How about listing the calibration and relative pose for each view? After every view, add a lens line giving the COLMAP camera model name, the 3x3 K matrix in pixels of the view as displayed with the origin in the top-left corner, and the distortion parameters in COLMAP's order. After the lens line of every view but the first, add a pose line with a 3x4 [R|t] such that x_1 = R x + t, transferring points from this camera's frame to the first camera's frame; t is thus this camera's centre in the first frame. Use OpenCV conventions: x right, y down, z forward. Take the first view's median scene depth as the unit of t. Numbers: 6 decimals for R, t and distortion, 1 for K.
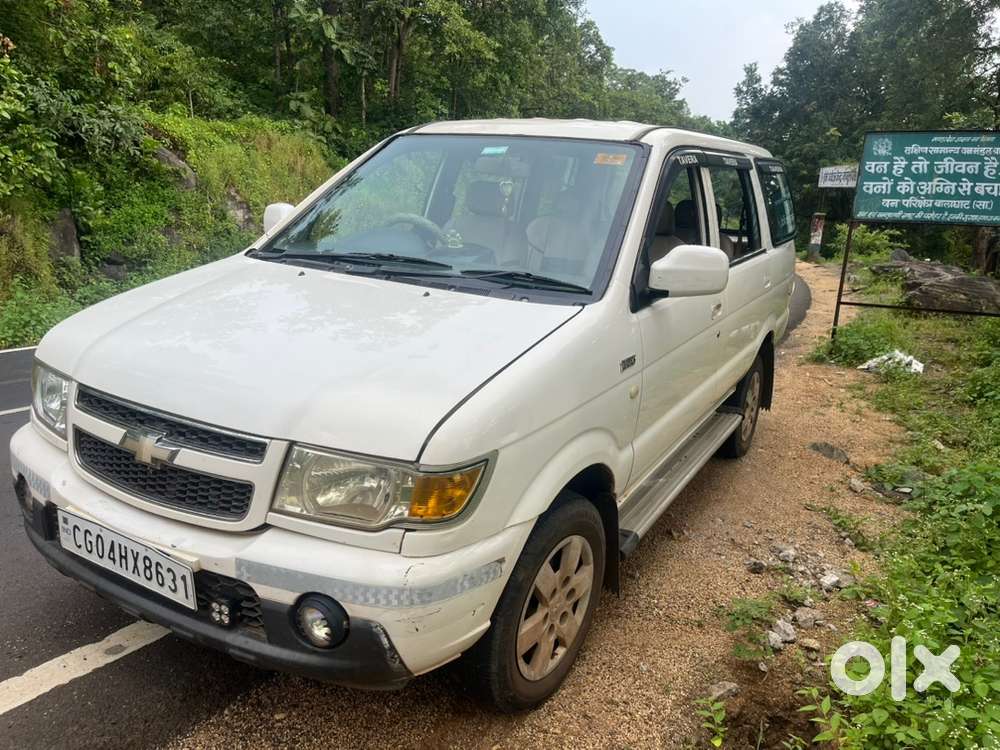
lens RADIAL K [[756.4, 0, 499.3], [0, 756.4, 413.2], [0, 0, 1]] dist [0.076645, -0.106984]
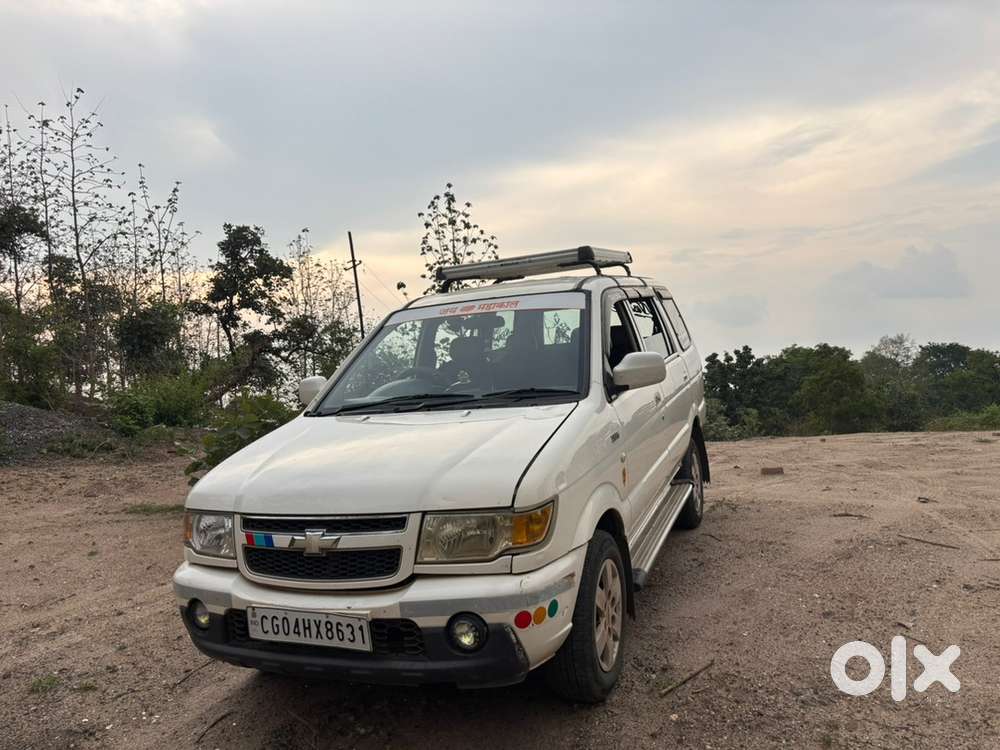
lens RADIAL K [[753.3, 0, 507.1], [0, 753.3, 379.2], [0, 0, 1]] dist [0.076372, -0.107364]
pose [[0.977486, -0.166785, 0.129241, -0.196591], [0.192902, 0.954578, -0.227090, 0.114681], [-0.085496, 0.246908, 0.965260, -0.381867]]
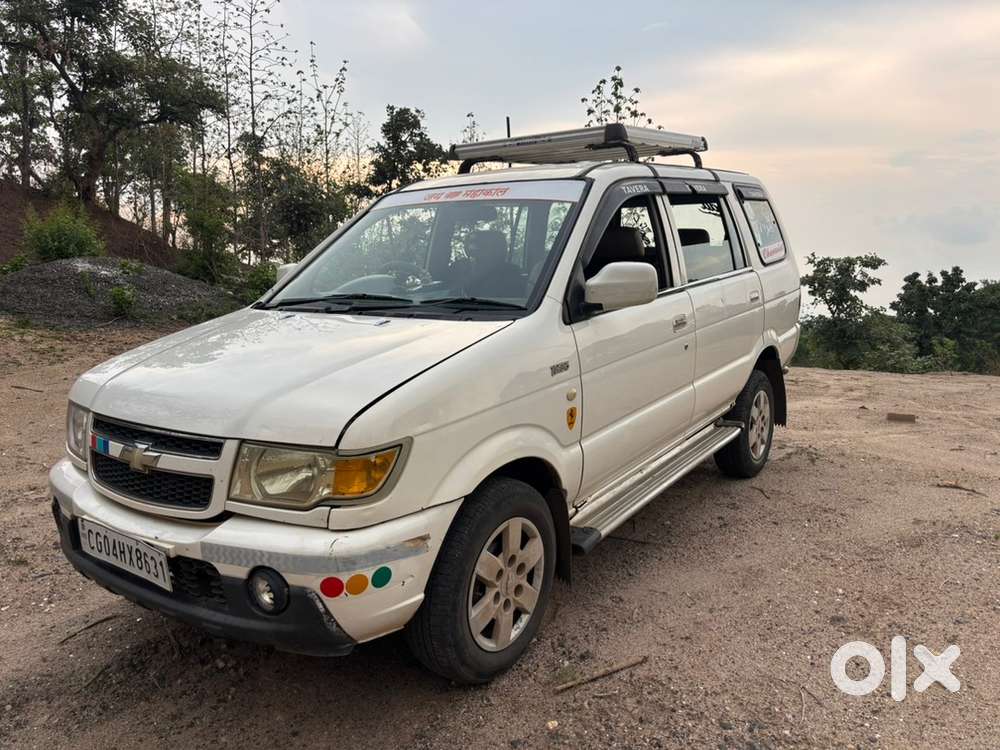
lens RADIAL K [[760.7, 0, 500.0], [0, 760.7, 375.0], [0, 0, 1]] dist [0.024329, -0.003227]
pose [[0.990618, -0.077048, -0.112873, 0.207069], [0.061911, 0.989319, -0.131963, 0.088993], [0.121835, 0.123737, 0.984807, -0.118622]]
